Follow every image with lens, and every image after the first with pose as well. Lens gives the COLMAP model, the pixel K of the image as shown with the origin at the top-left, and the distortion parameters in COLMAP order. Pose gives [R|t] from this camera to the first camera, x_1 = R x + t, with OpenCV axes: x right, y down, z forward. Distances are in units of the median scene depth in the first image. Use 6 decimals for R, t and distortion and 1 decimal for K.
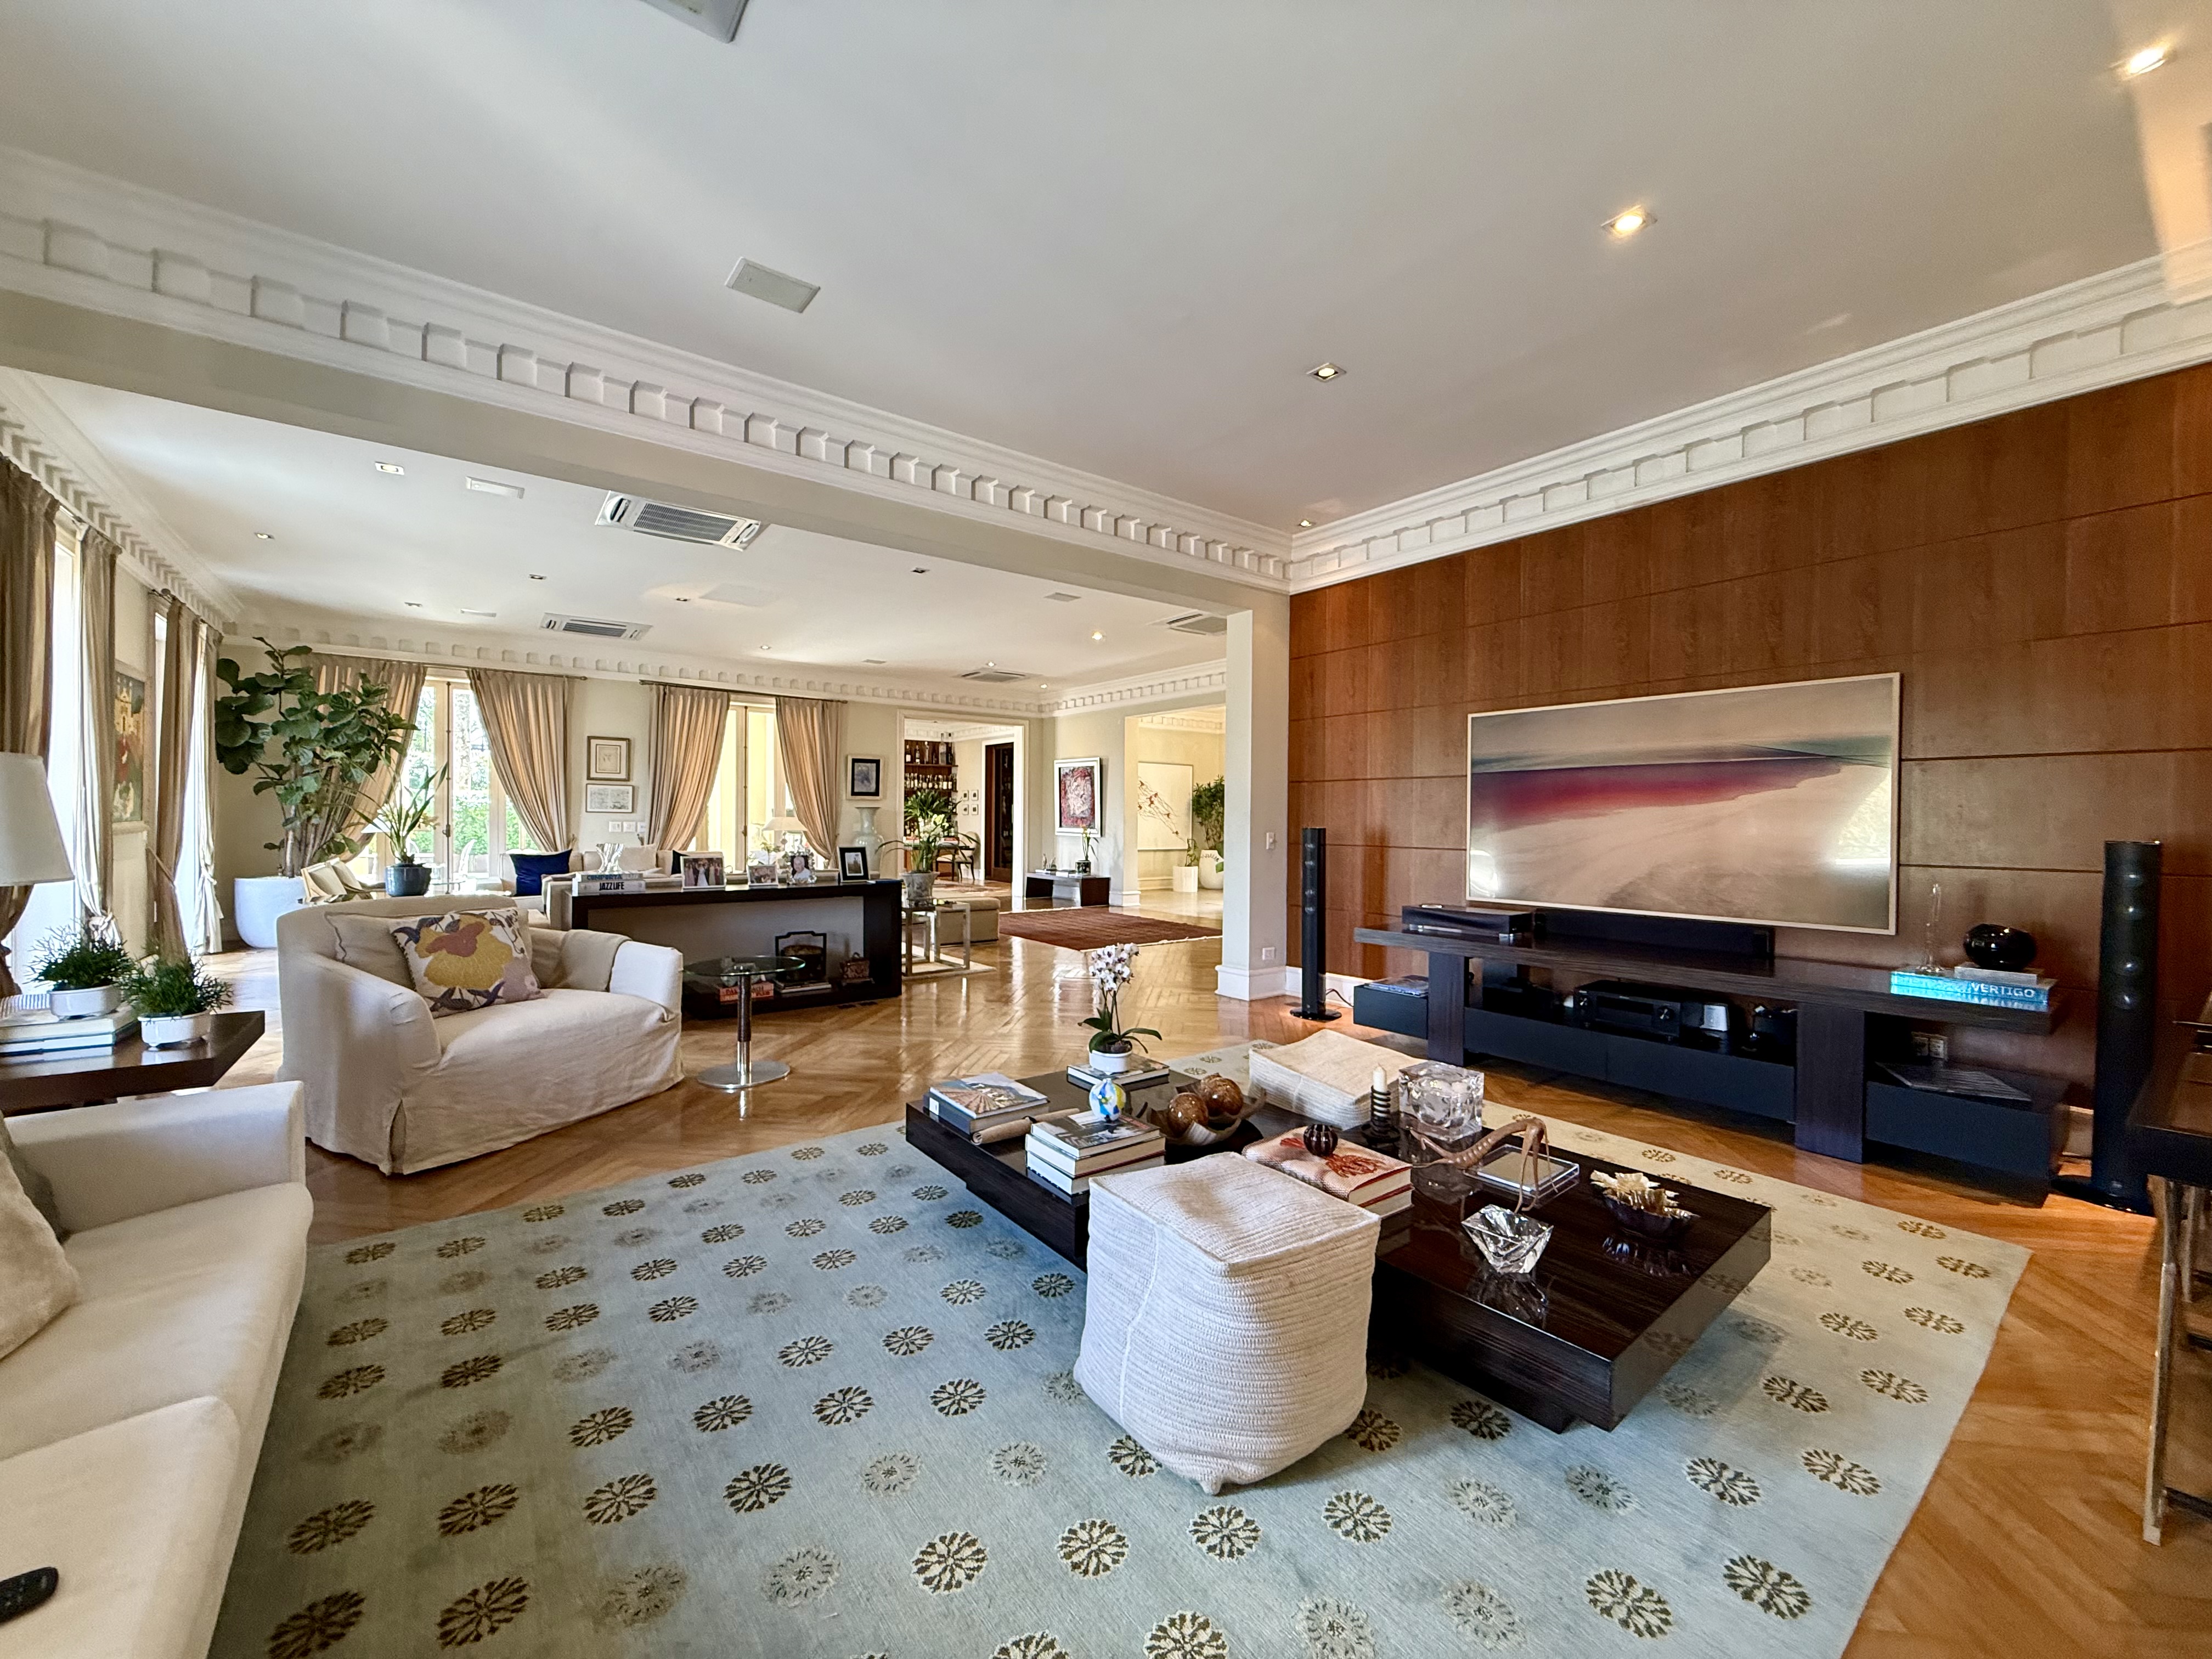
lens RADIAL K [[885.0, 0, 1111.3], [0, 885.0, 827.2], [0, 0, 1]] dist [0.000503, -0.000334]
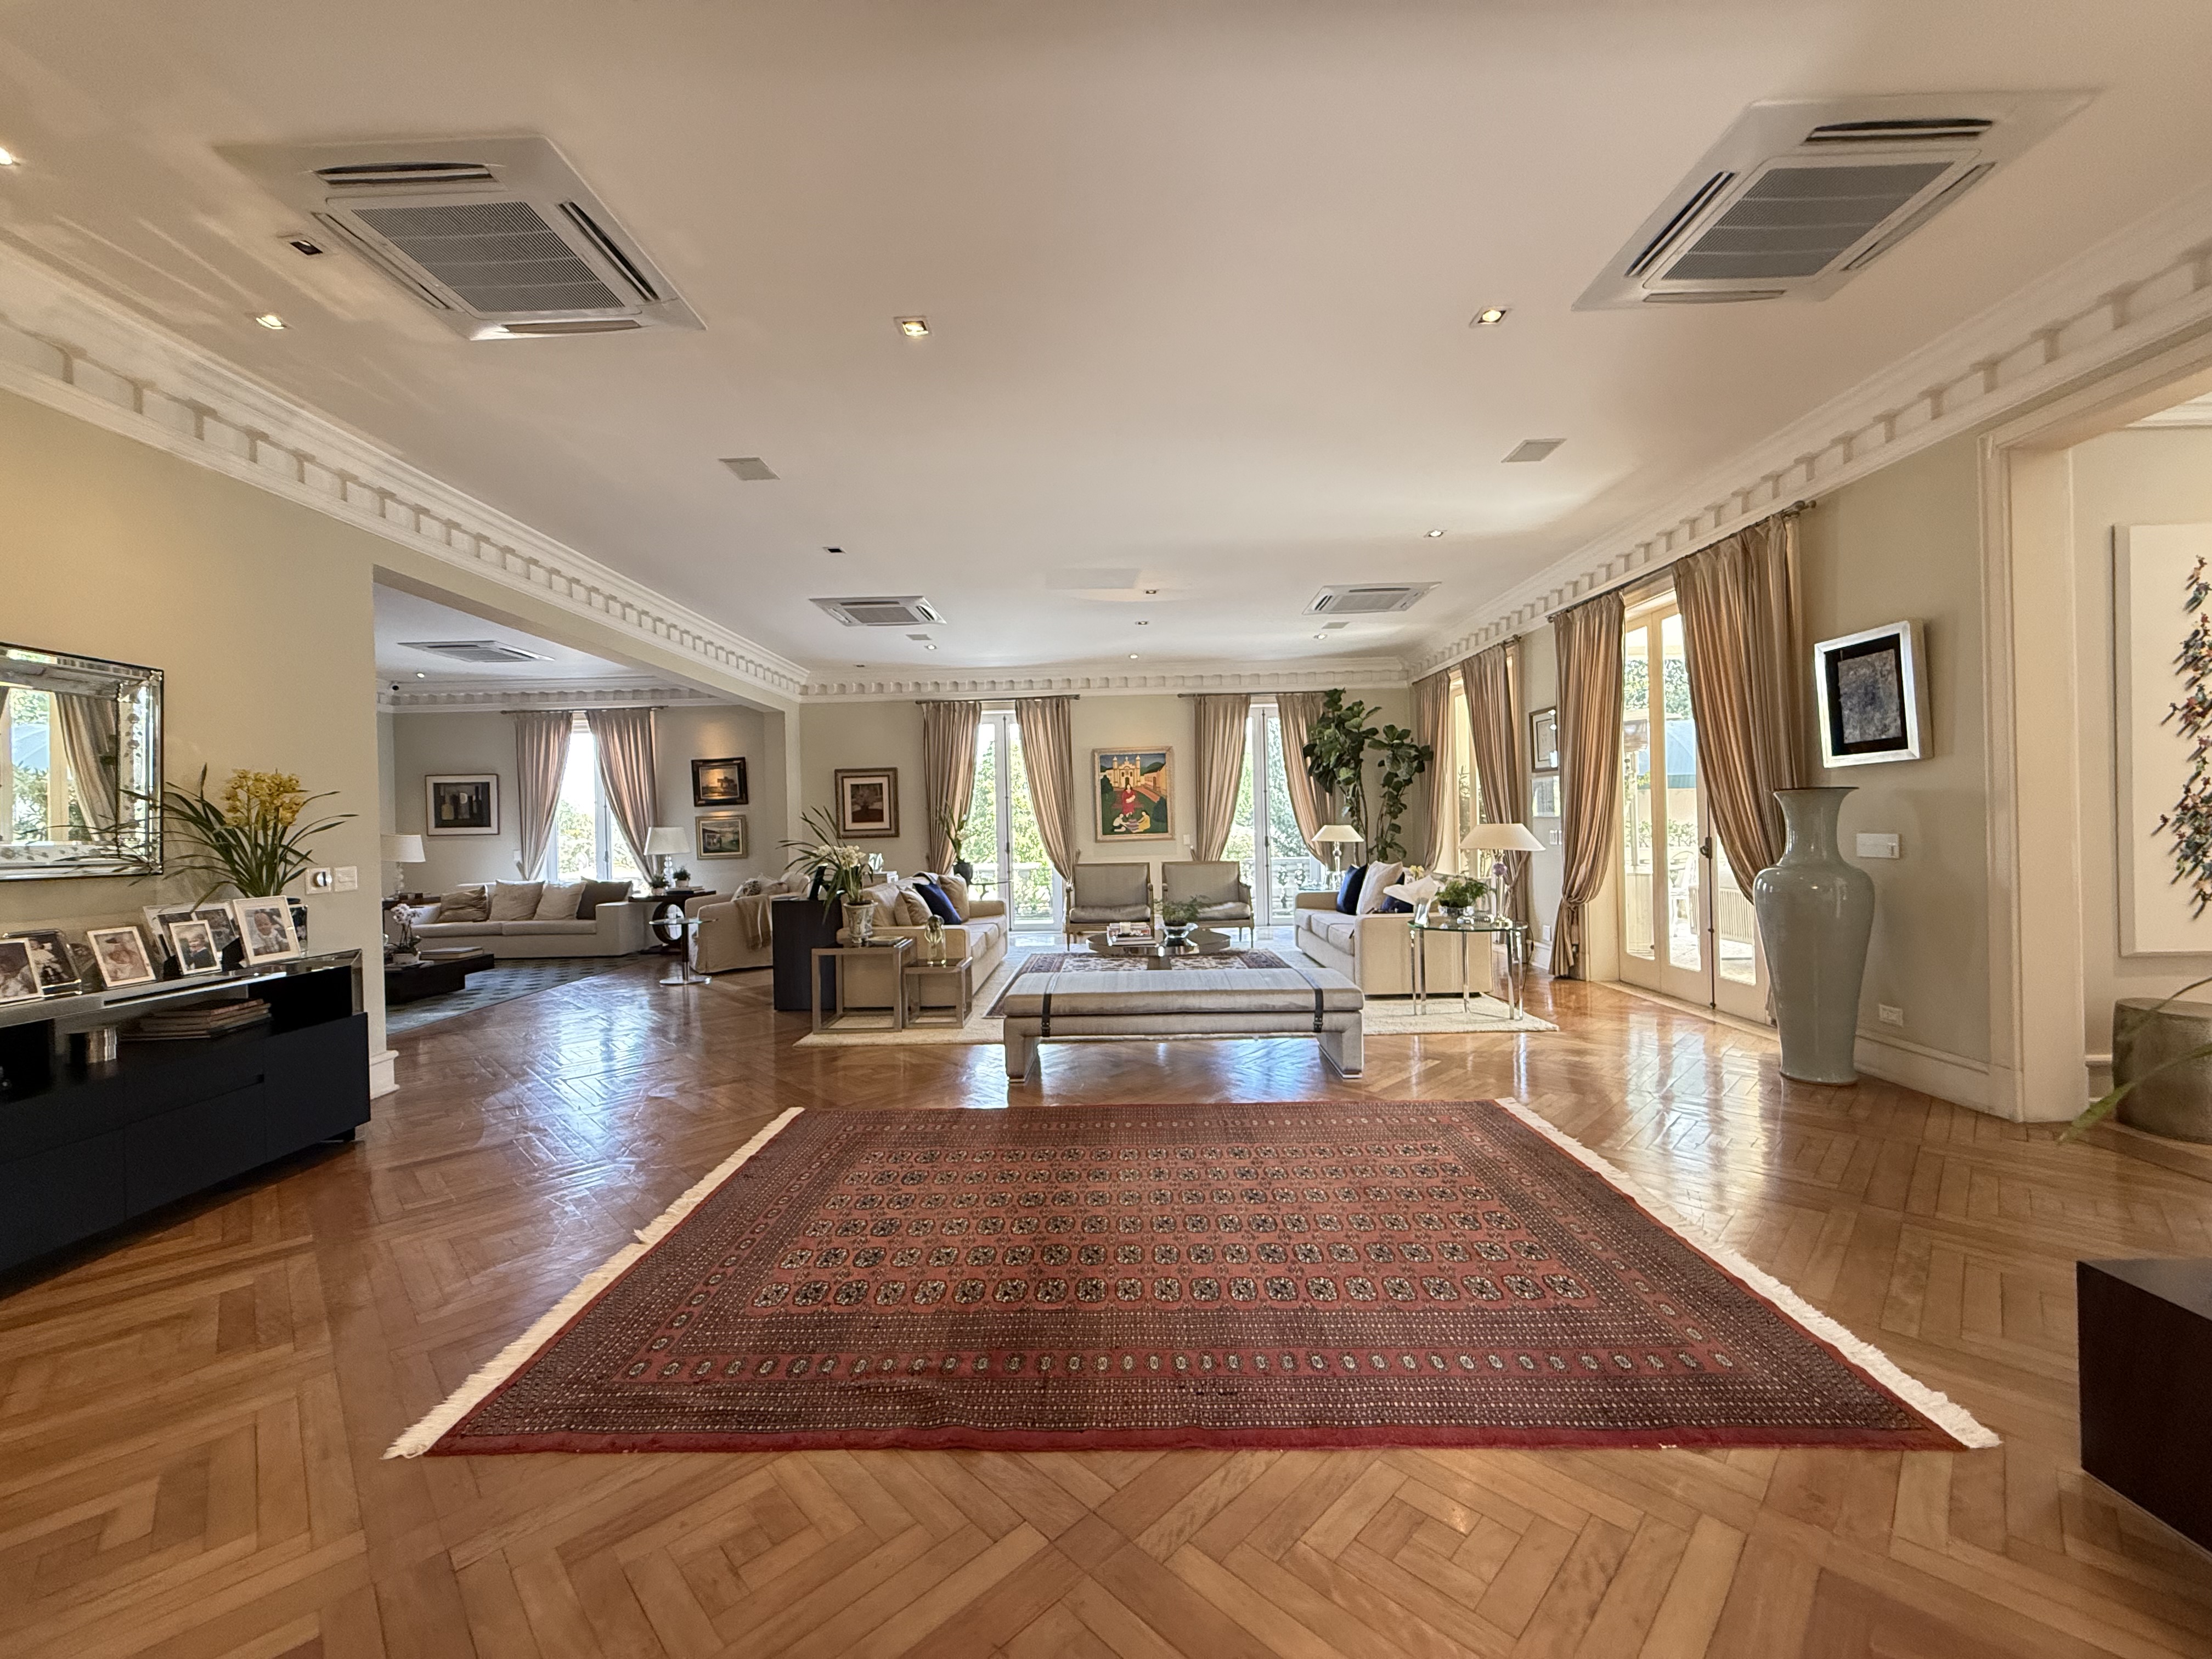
lens RADIAL K [[885.0, 0, 1100.8], [0, 885.0, 826.8], [0, 0, 1]] dist [0.000503, -0.000334]
pose [[-0.628635, 0.005176, -0.777683, 0.340520], [0.009418, 0.999955, -0.000958, -0.020074], [0.777643, -0.007926, -0.628656, 2.029636]]
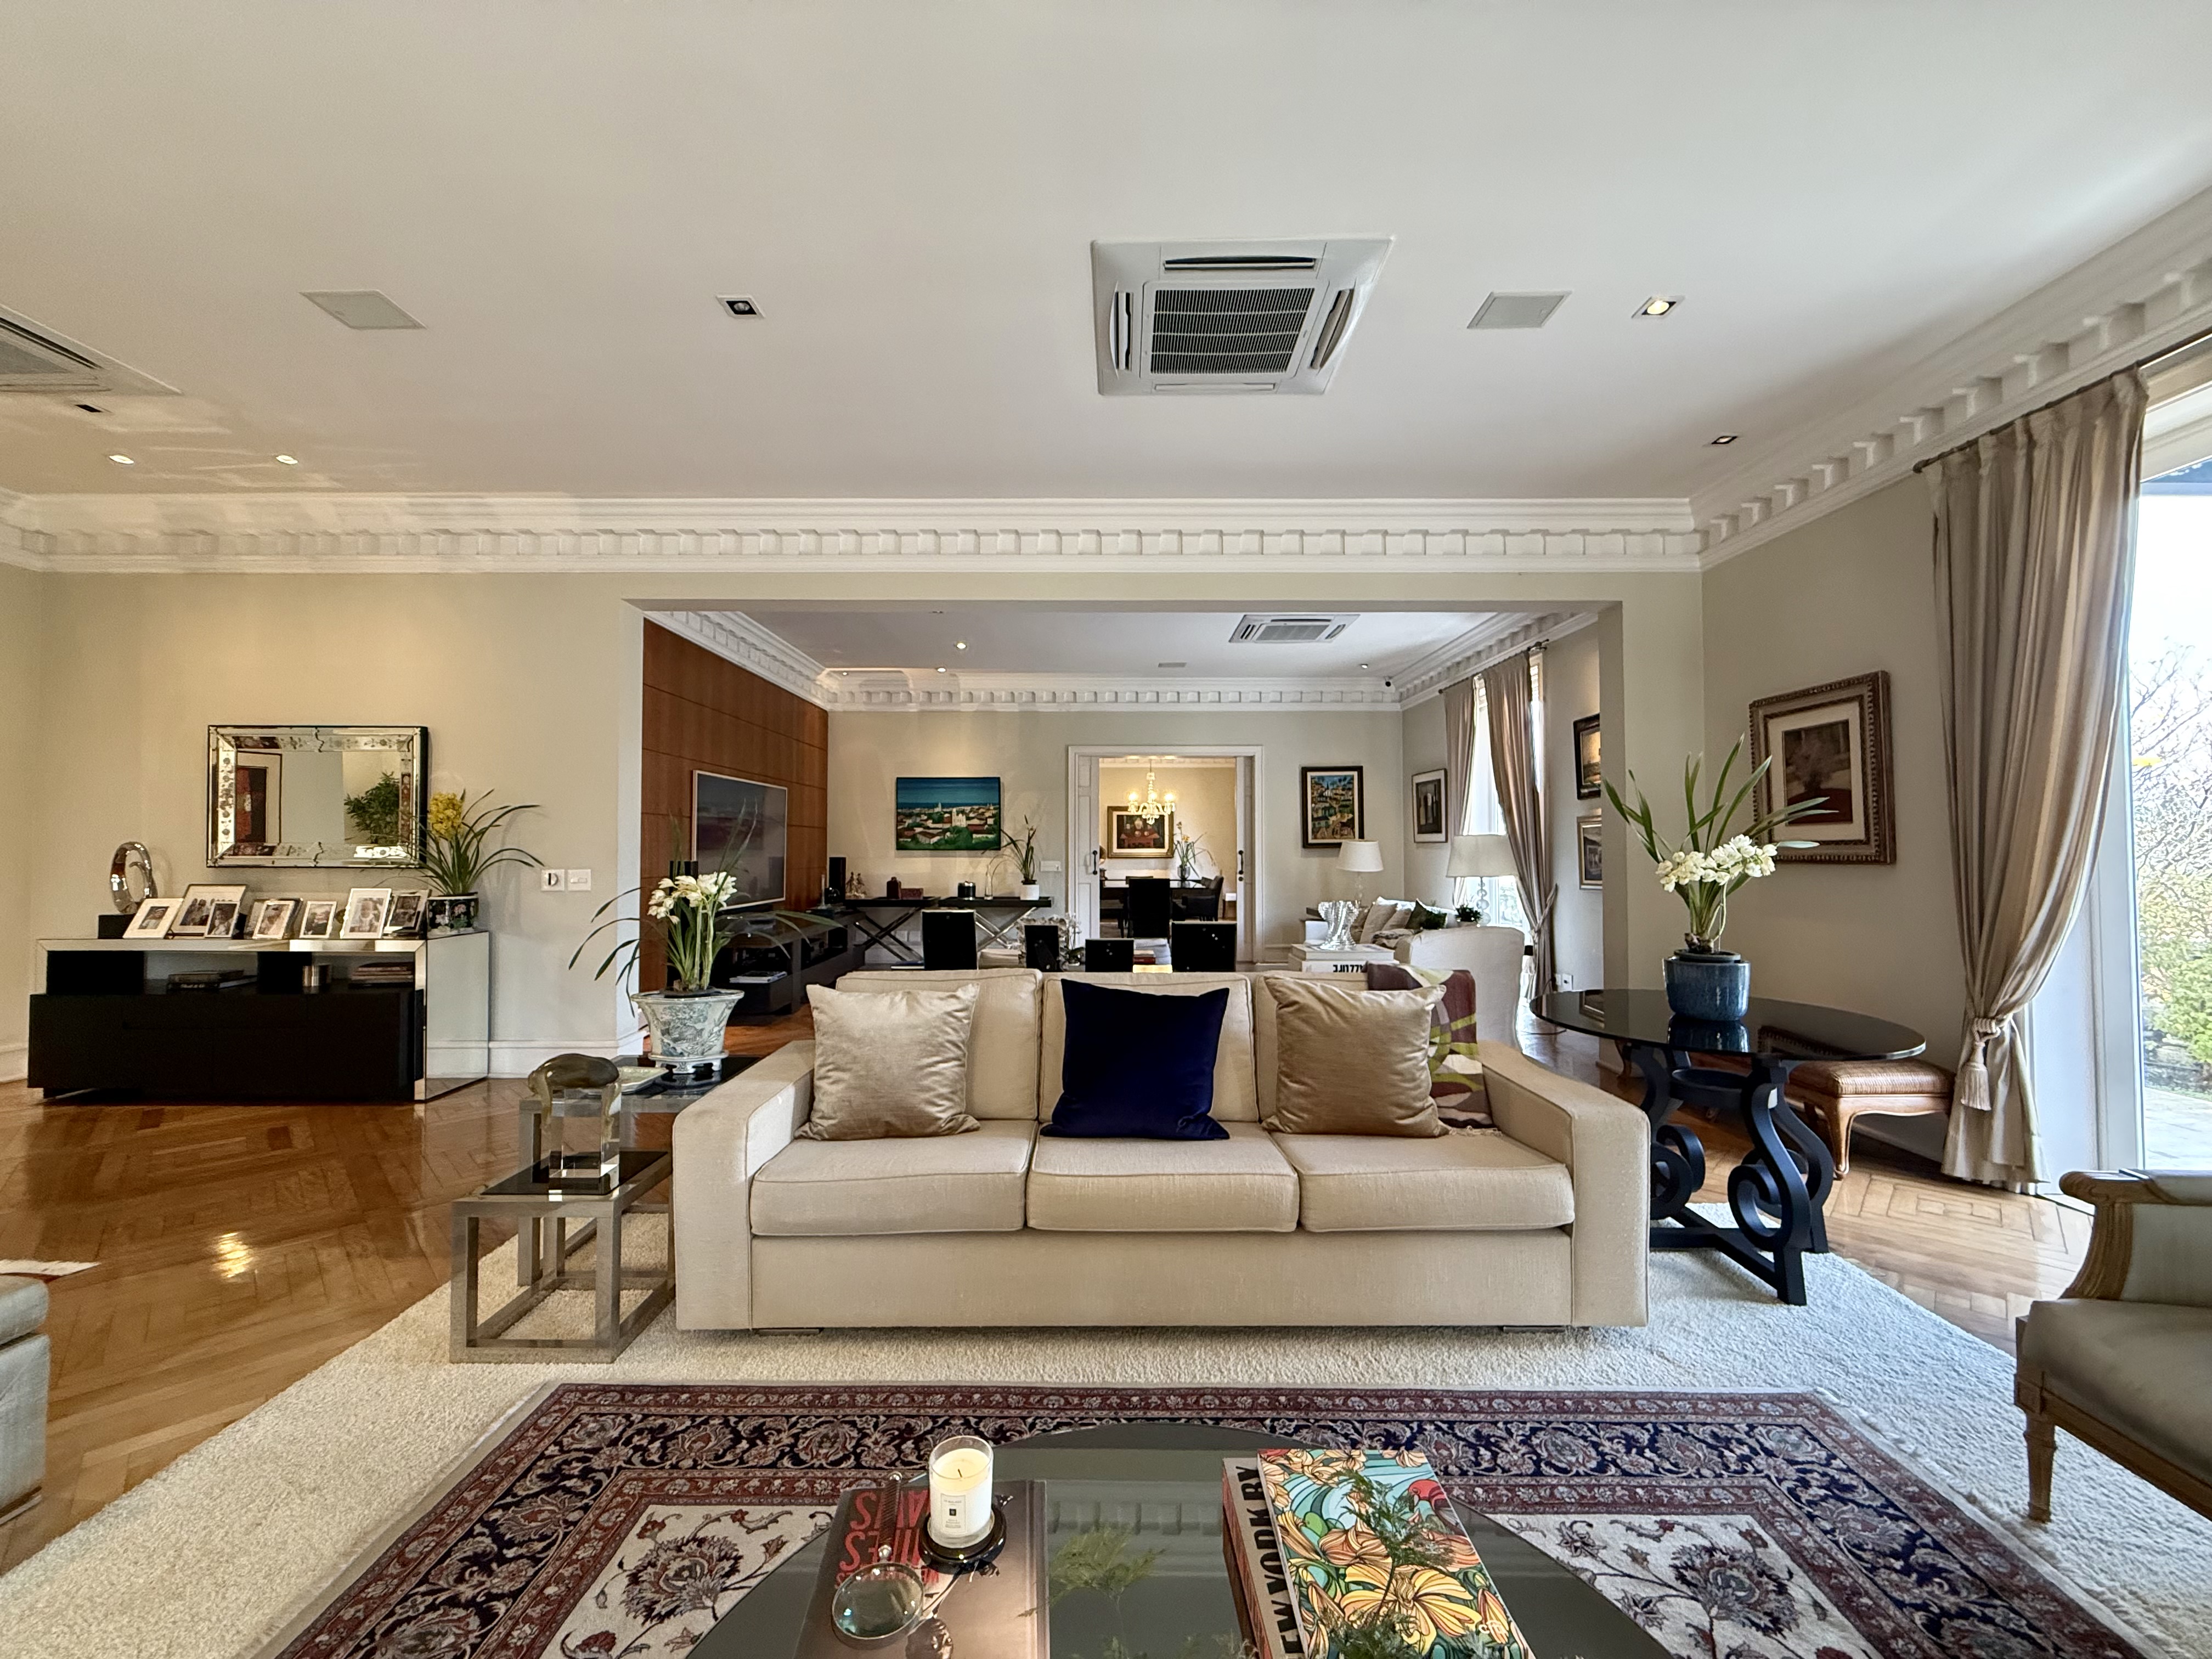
lens RADIAL K [[885.0, 0, 1102.6], [0, 885.0, 821.5], [0, 0, 1]] dist [0.000503, -0.000334]
pose [[-0.783465, 0.013733, 0.621284, -0.741980], [-0.001523, 0.999710, -0.024019, -0.019890], [-0.621434, -0.019765, -0.783217, 1.440501]]
